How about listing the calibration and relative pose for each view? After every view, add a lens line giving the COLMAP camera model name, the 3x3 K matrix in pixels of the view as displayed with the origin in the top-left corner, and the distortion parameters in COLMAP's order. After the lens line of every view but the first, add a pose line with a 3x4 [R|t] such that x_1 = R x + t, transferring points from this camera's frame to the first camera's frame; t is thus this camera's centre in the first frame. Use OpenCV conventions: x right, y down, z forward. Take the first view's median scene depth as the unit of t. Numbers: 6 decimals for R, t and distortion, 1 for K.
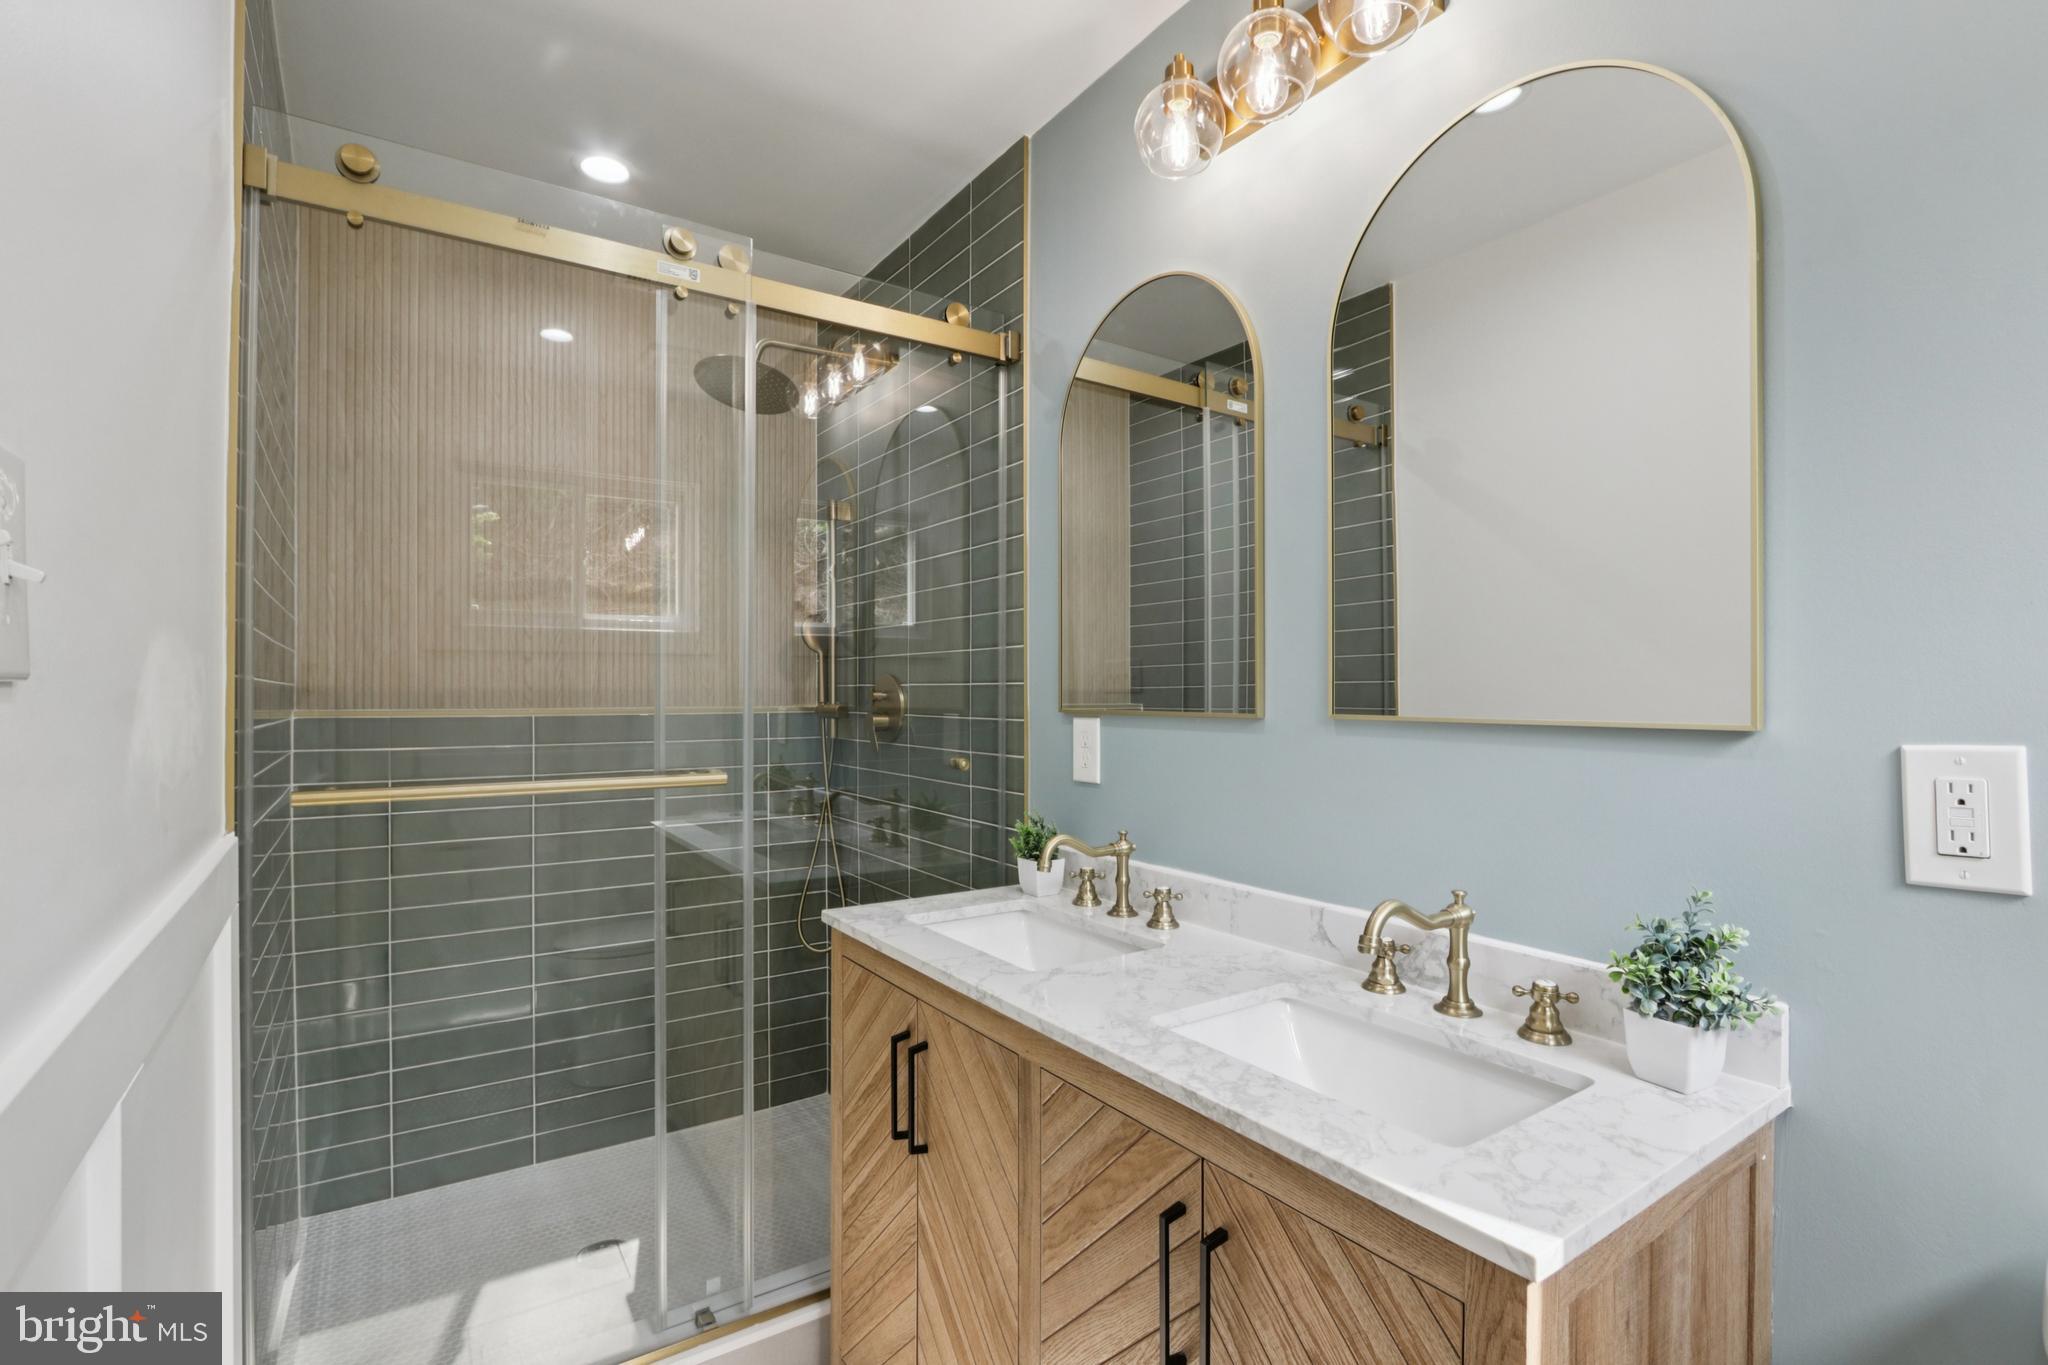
lens RADIAL K [[955.1, 0, 1016.8], [0, 955.1, 689.0], [0, 0, 1]] dist [-0.000720, 0.000255]
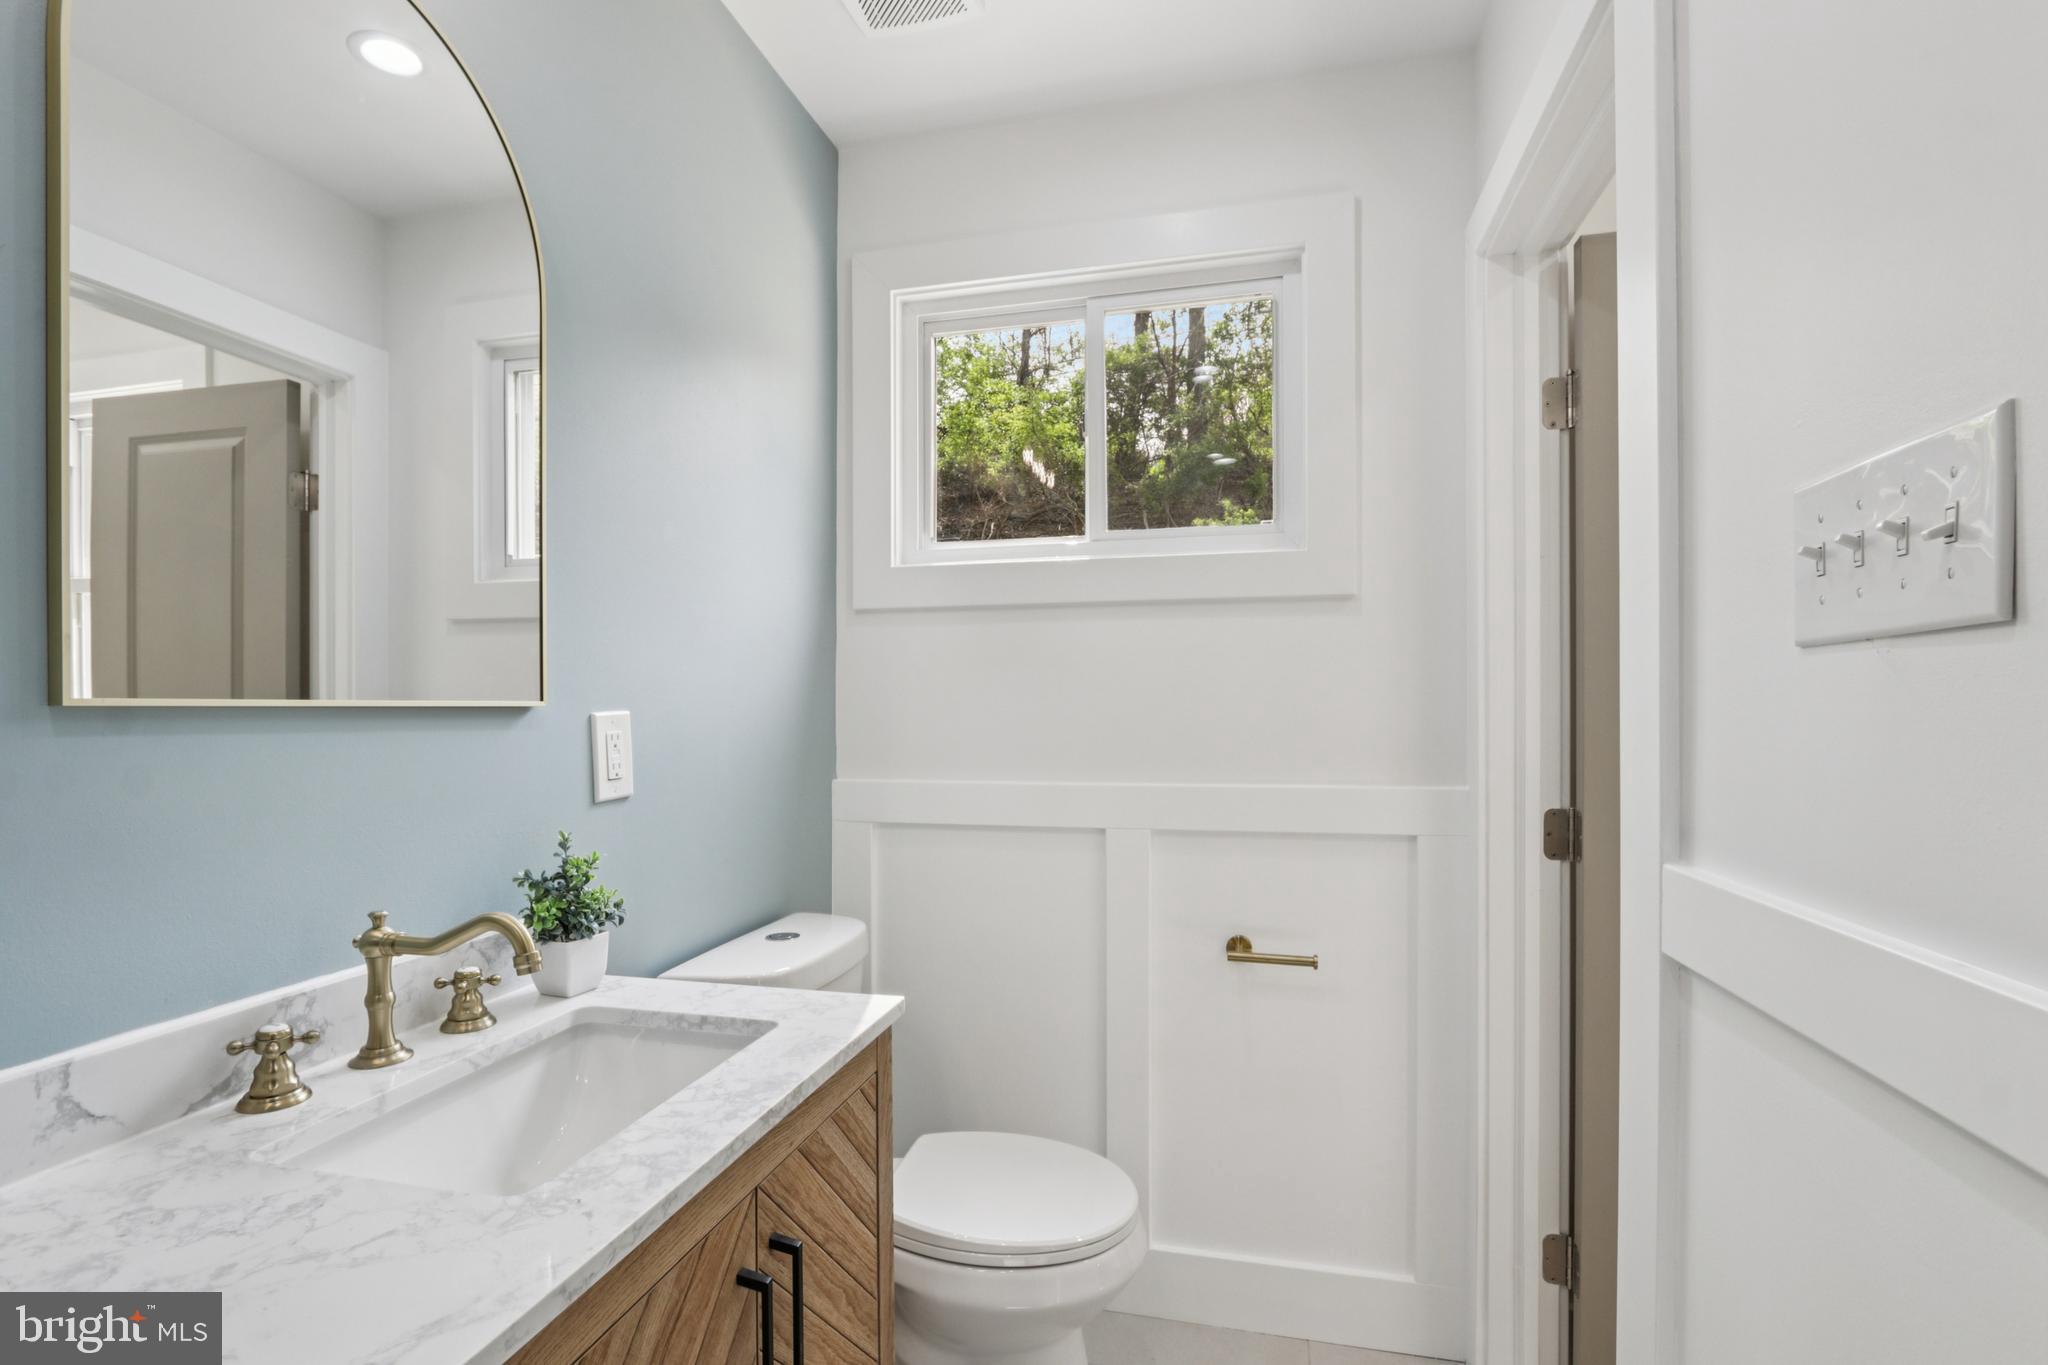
lens RADIAL K [[955.1, 0, 1020.0], [0, 955.1, 696.3], [0, 0, 1]] dist [-0.000720, 0.000255]
pose [[-0.663790, 0.004694, 0.747904, -0.555604], [-0.004217, 0.999941, -0.010019, 0.035681], [-0.747907, -0.009805, -0.663731, 1.230595]]
